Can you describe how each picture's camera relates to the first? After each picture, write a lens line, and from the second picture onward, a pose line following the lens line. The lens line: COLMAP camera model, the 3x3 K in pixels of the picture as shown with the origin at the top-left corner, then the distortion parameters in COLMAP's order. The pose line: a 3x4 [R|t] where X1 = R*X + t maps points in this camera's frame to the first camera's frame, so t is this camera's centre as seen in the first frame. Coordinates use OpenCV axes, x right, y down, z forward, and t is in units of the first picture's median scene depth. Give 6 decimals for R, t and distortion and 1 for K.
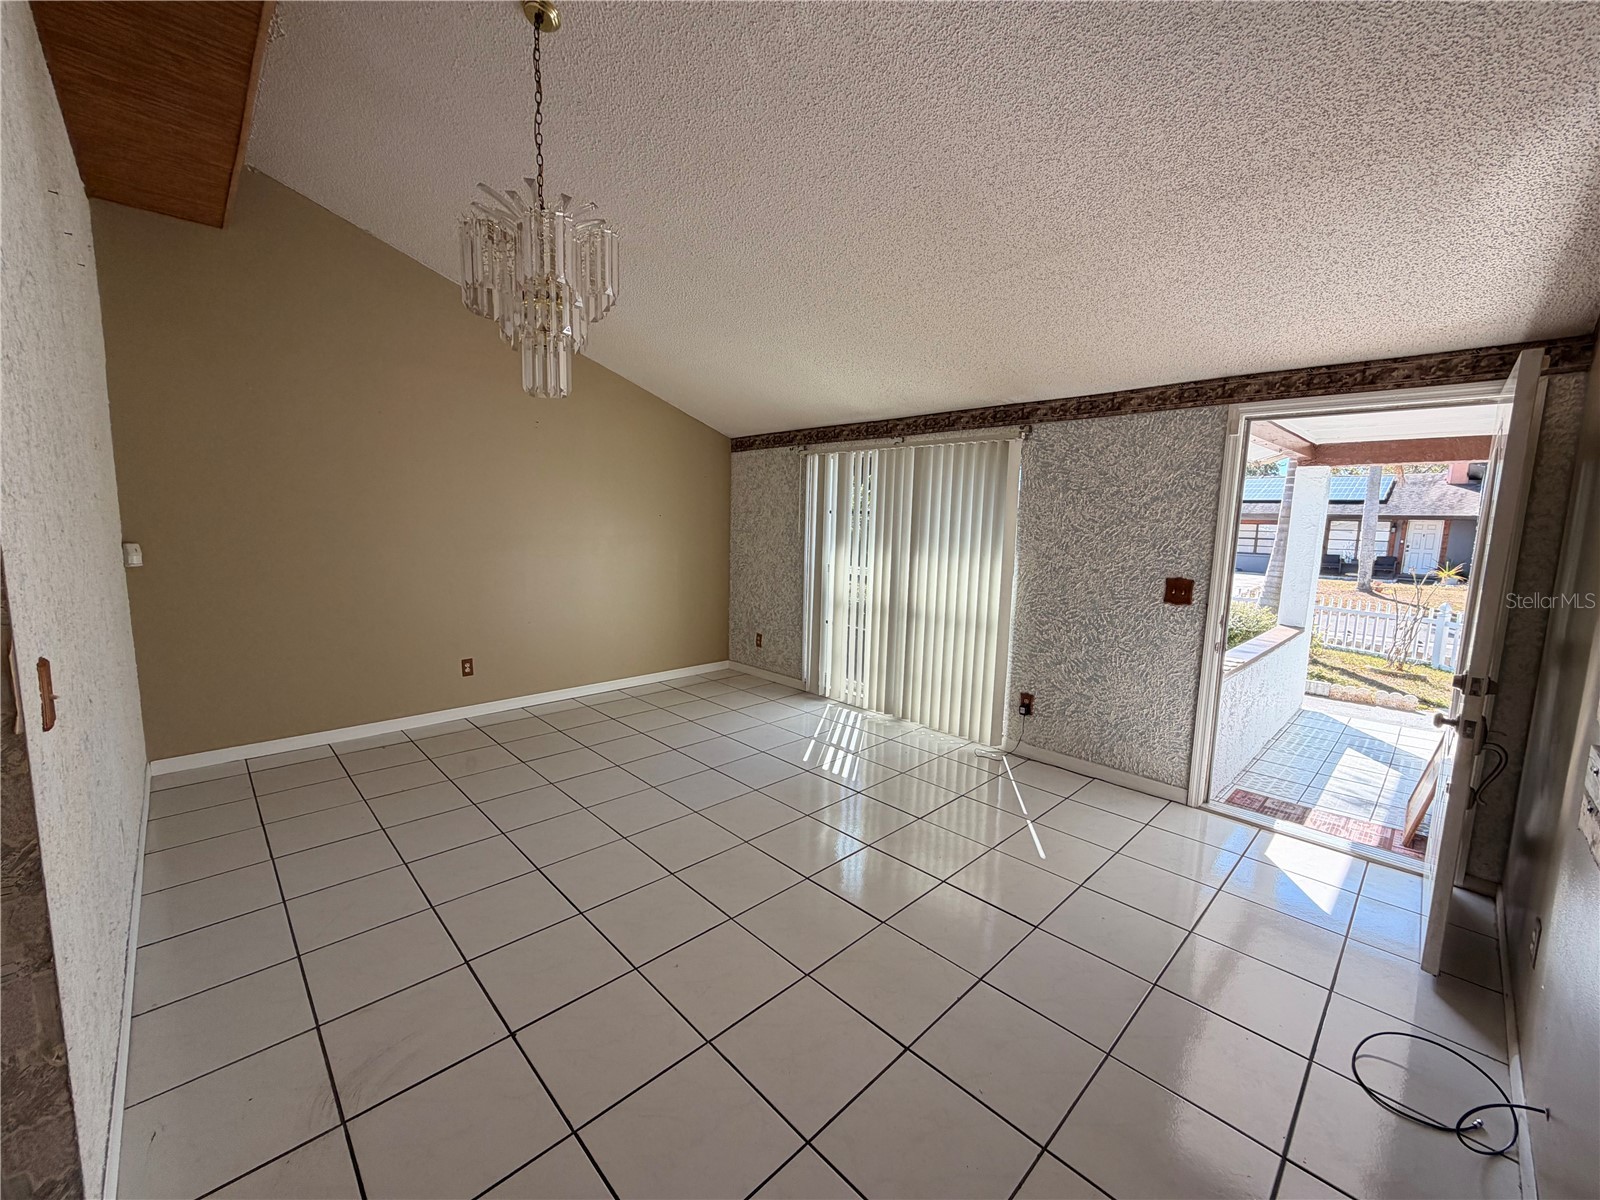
lens RADIAL K [[636.1, 0, 801.6], [0, 636.1, 598.5], [0, 0, 1]] dist [-0.002101, 0.000523]
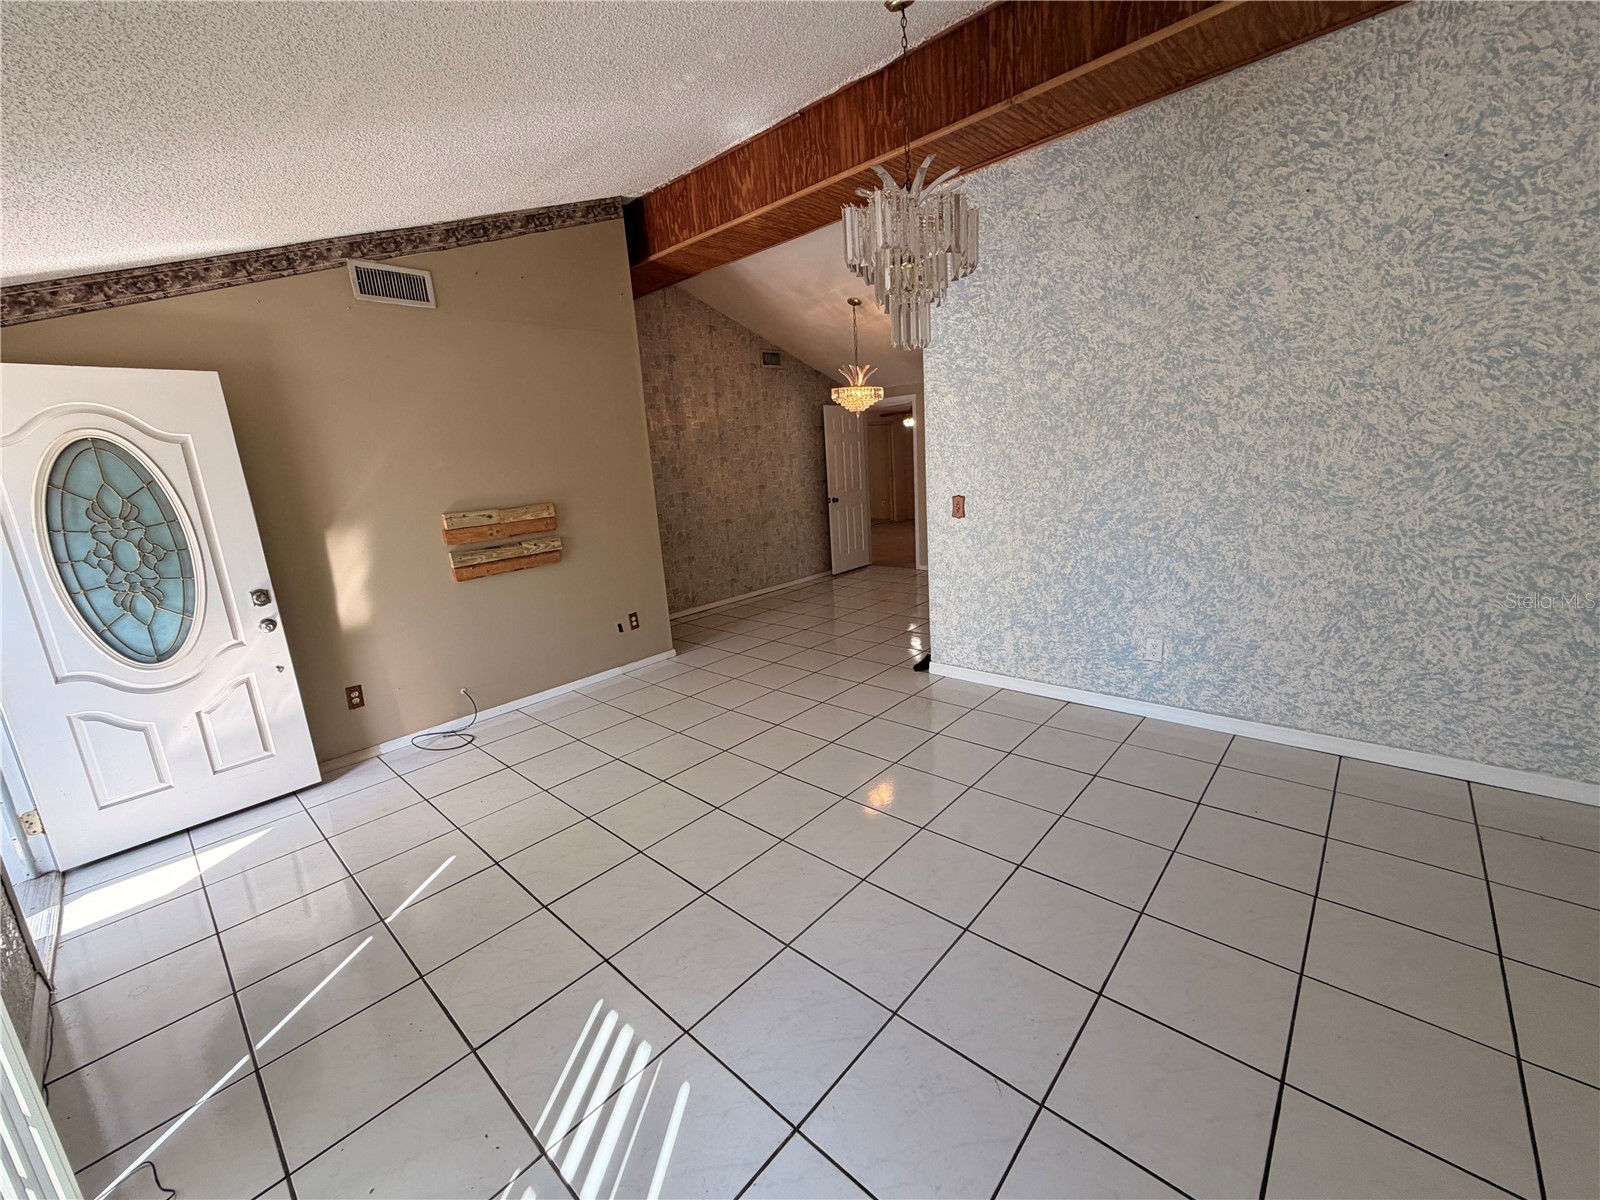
lens RADIAL K [[636.1, 0, 793.3], [0, 636.1, 597.4], [0, 0, 1]] dist [-0.002101, 0.000523]
pose [[-0.997973, 0.046524, -0.043416, -0.076286], [0.029049, 0.940097, 0.339668, -0.211518], [0.056618, 0.337718, -0.939543, 1.703857]]
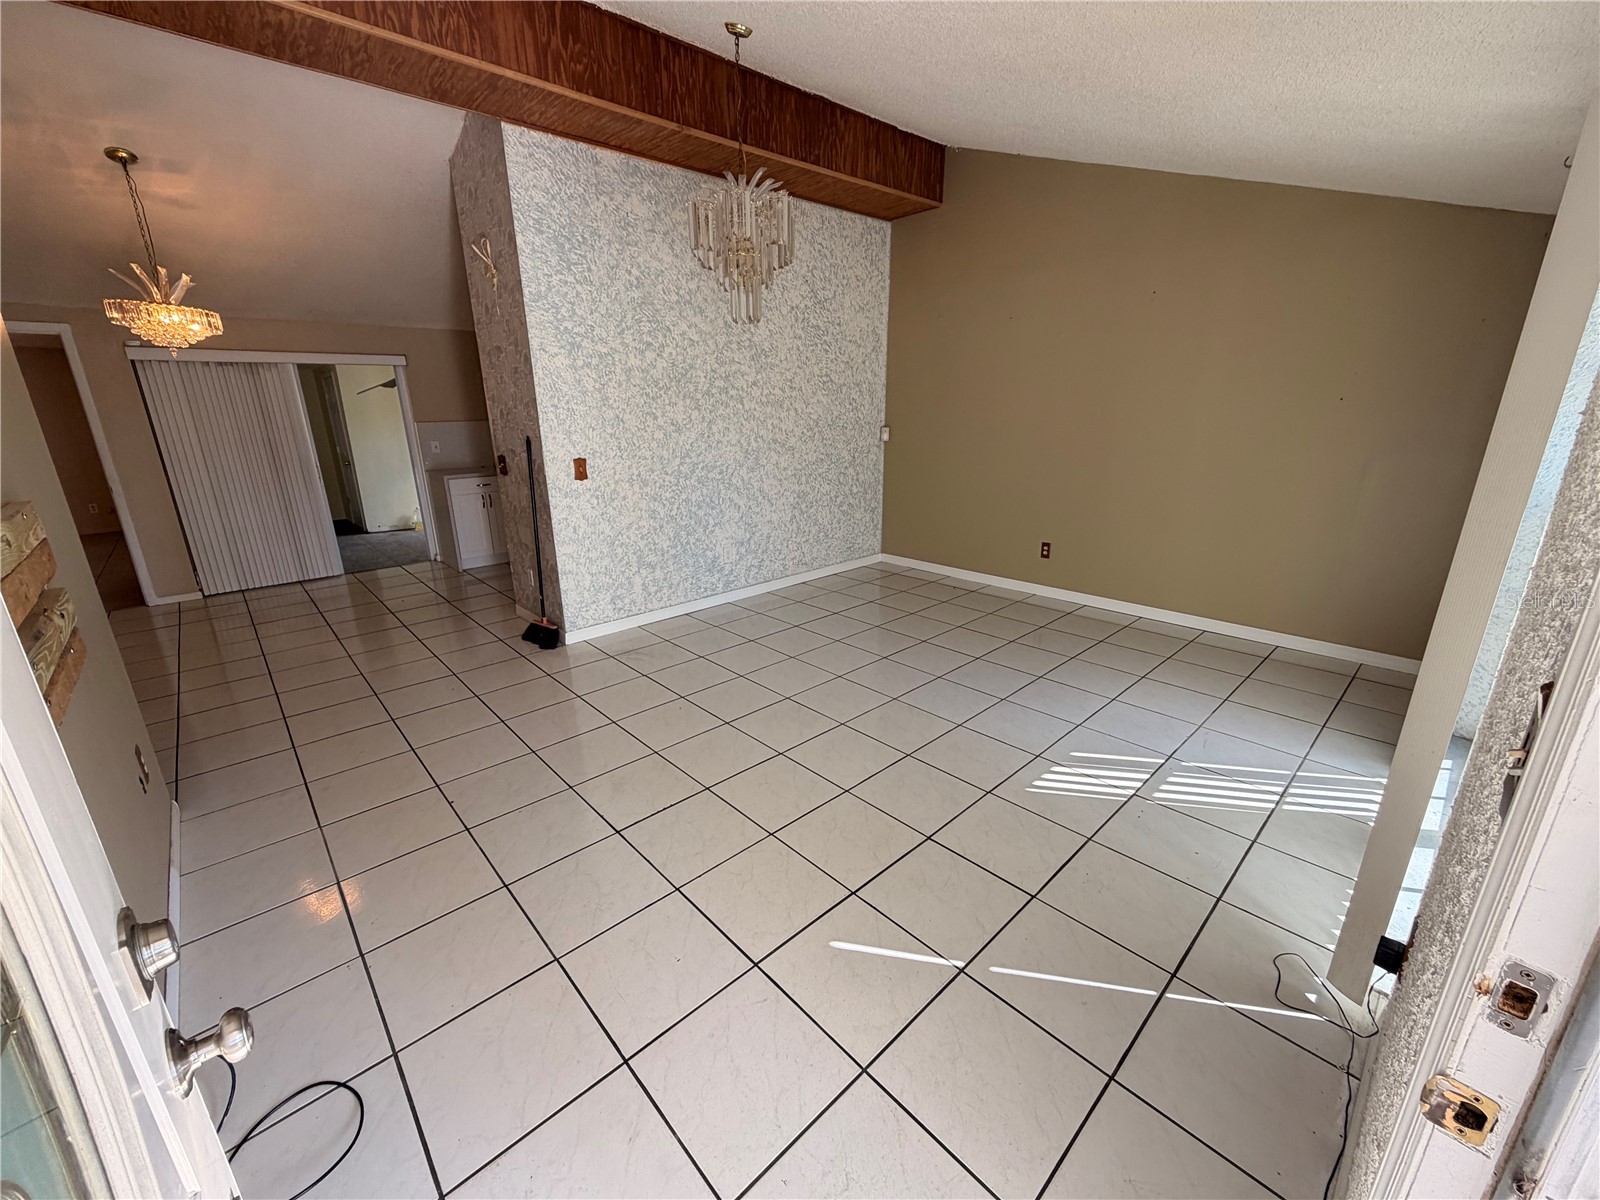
lens RADIAL K [[636.1, 0, 796.1], [0, 636.1, 596.7], [0, 0, 1]] dist [-0.002101, 0.000523]
pose [[-0.033889, 0.262781, -0.964260, 0.872964], [-0.119058, 0.956883, 0.264954, -0.082969], [0.992309, 0.123782, -0.001141, 0.907223]]
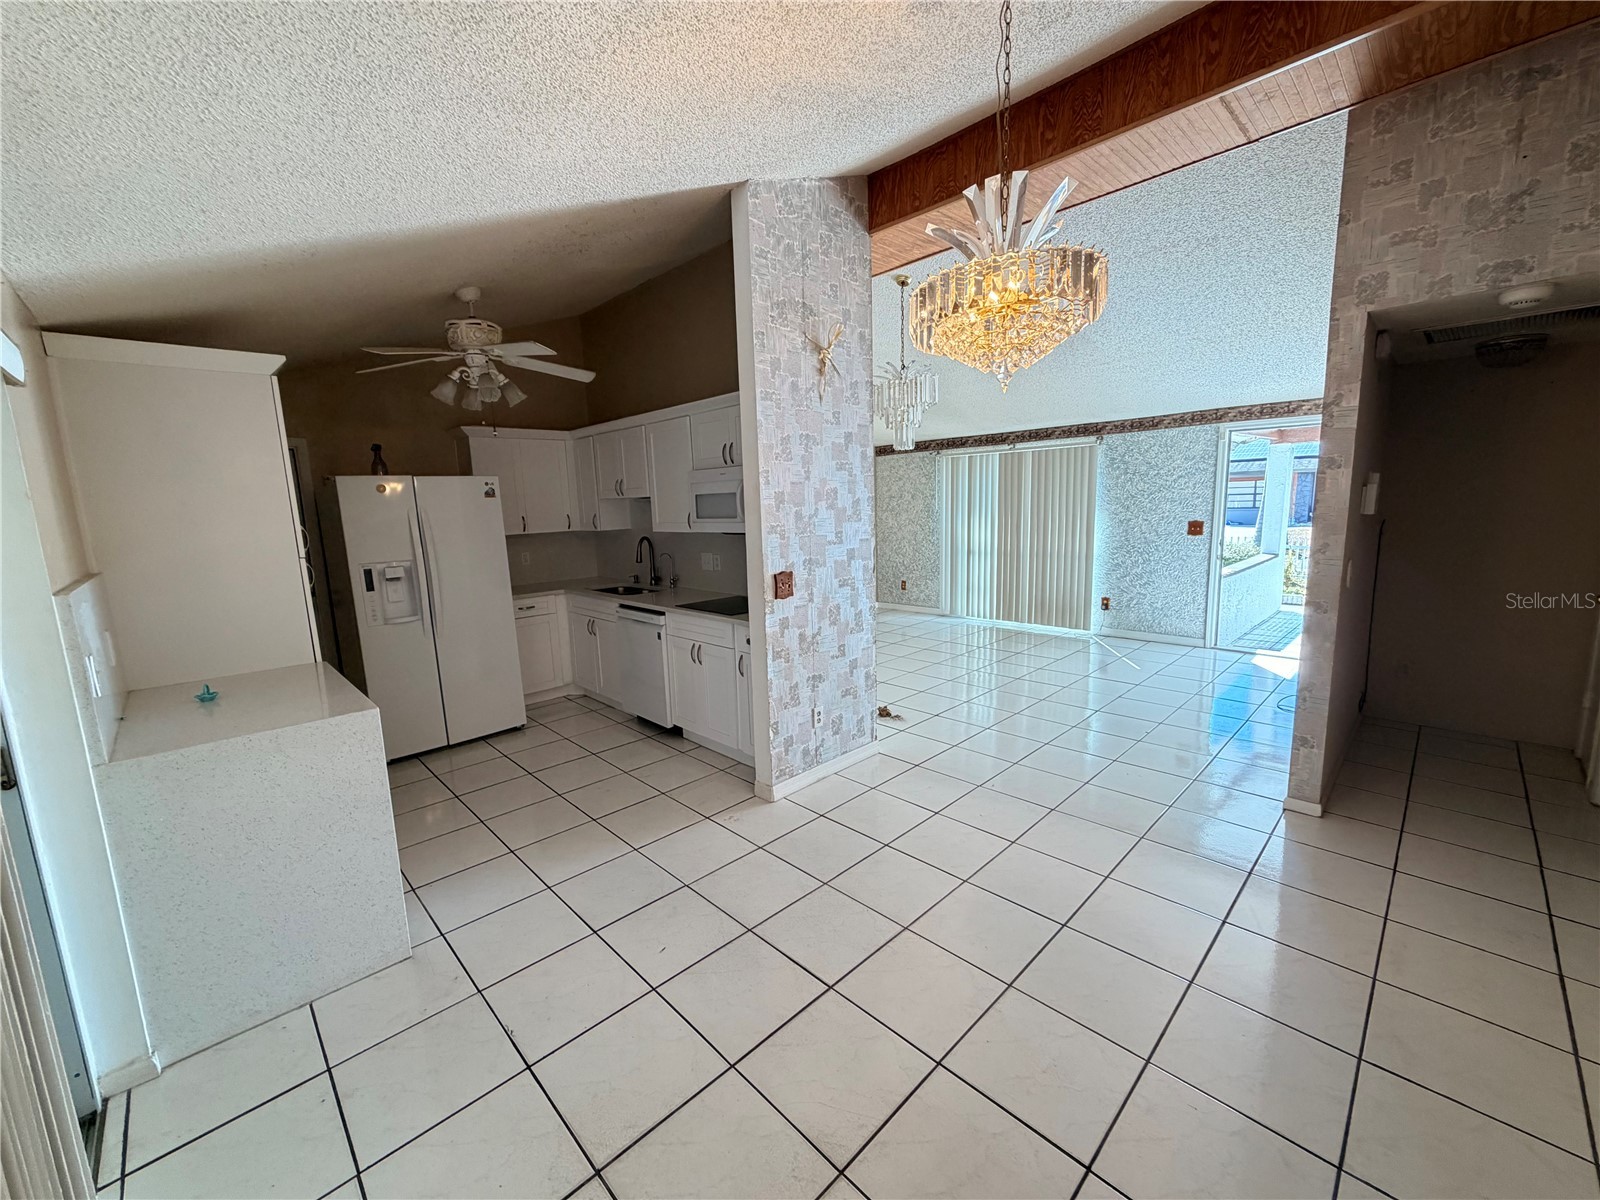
lens RADIAL K [[636.1, 0, 800.6], [0, 636.1, 599.3], [0, 0, 1]] dist [-0.002101, 0.000523]
pose [[0.998336, -0.057107, -0.007968, -0.427546], [0.057320, 0.997915, 0.029652, 0.060076], [0.006258, -0.030059, 0.999529, -0.666541]]
